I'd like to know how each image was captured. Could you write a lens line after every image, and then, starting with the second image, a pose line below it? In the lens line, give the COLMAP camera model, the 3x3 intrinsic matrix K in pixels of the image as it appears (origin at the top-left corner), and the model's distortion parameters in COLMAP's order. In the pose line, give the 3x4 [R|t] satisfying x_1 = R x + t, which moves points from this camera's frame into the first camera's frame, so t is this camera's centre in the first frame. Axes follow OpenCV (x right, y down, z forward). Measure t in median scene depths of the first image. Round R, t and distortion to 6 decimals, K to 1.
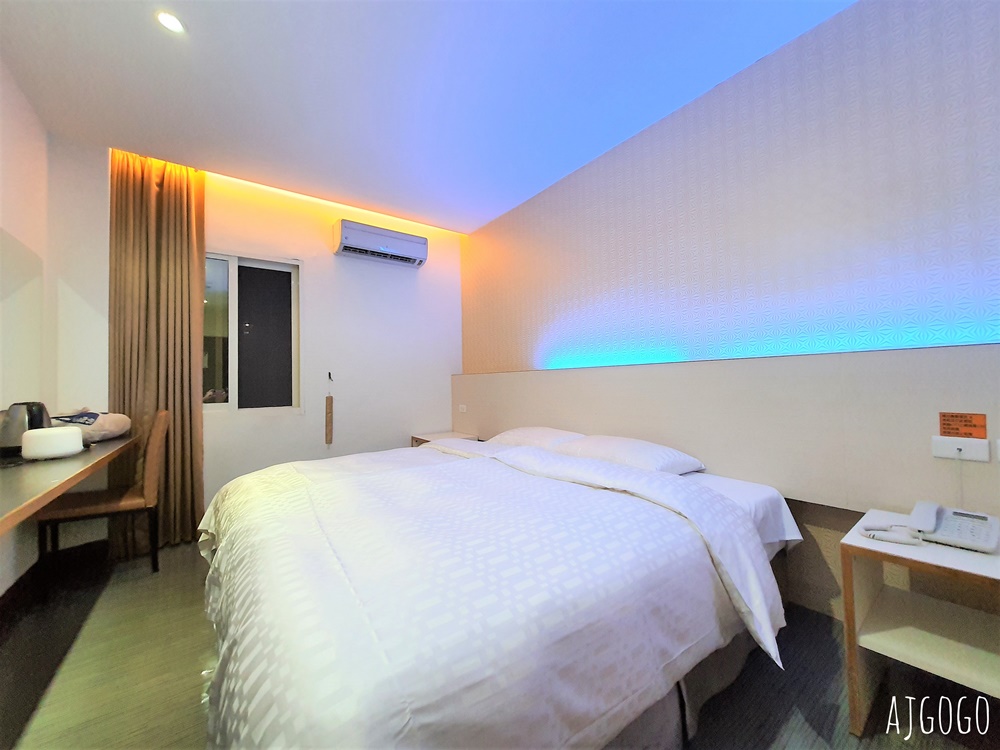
lens RADIAL K [[390.1, 0, 501.5], [0, 390.1, 375.5], [0, 0, 1]] dist [-0.003818, 0.000573]
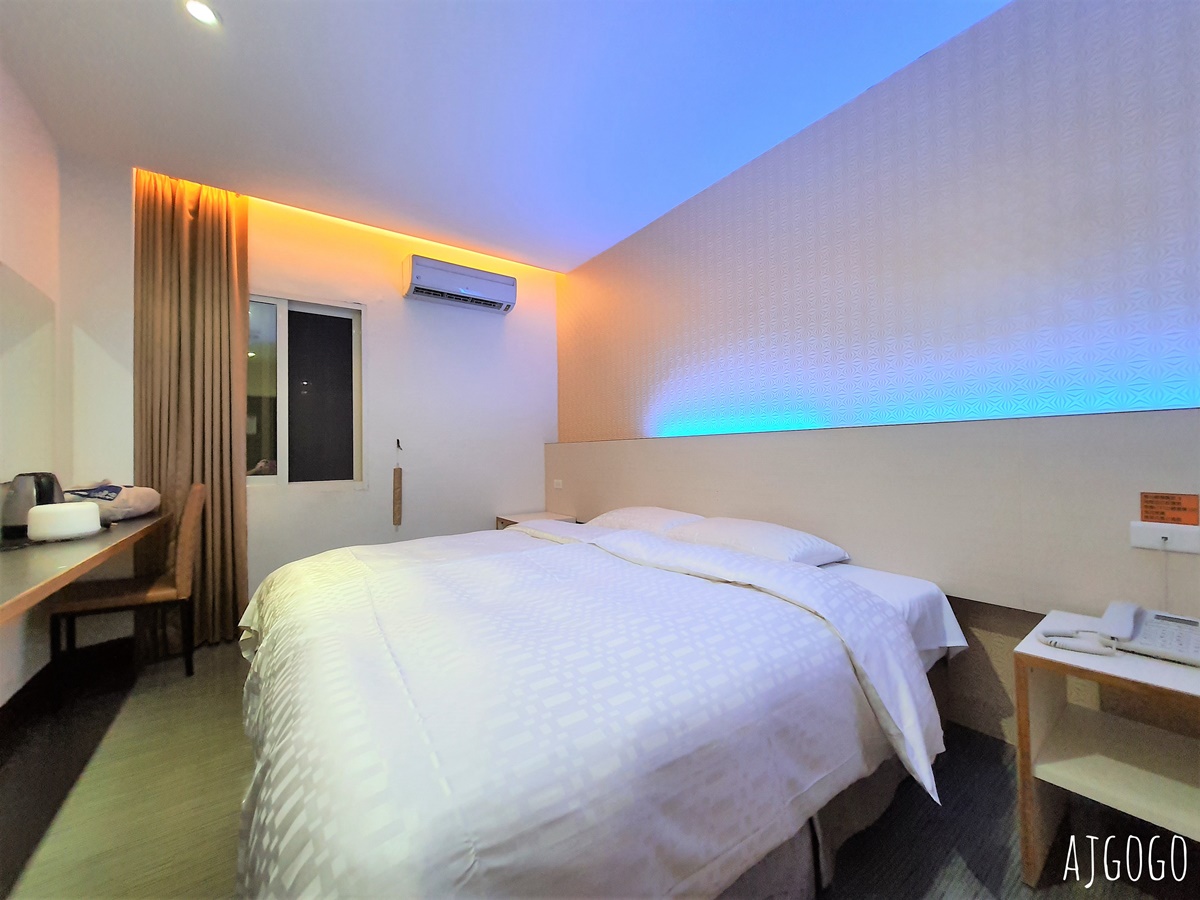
lens RADIAL K [[468.1, 0, 601.5], [0, 468.1, 450.9], [0, 0, 1]] dist [-0.003818, 0.000573]
pose [[0.999897, 0.005856, -0.013131, 0.016716], [-0.005692, 0.999905, 0.012545, 0.002959], [0.013203, -0.012469, 0.999835, 0.015318]]
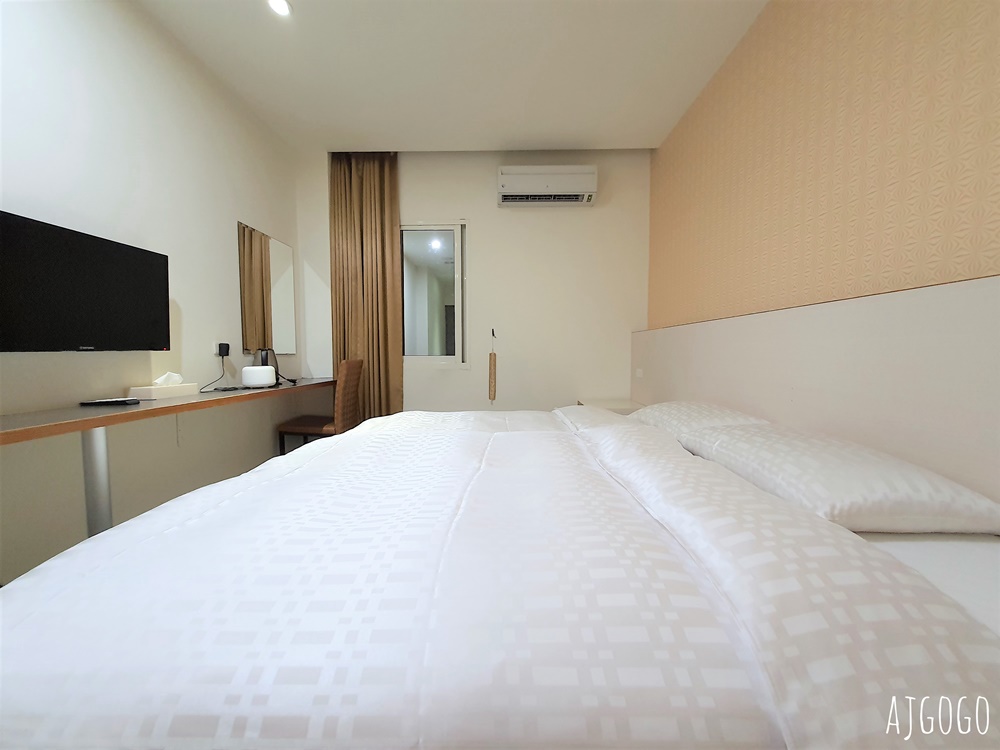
lens RADIAL K [[390.1, 0, 506.9], [0, 390.1, 371.4], [0, 0, 1]] dist [-0.003818, 0.000573]
pose [[0.799191, 0.049485, -0.599037, 0.470898], [-0.004837, 0.997103, 0.075915, 0.058953], [0.601058, -0.057773, 0.797115, 0.528955]]
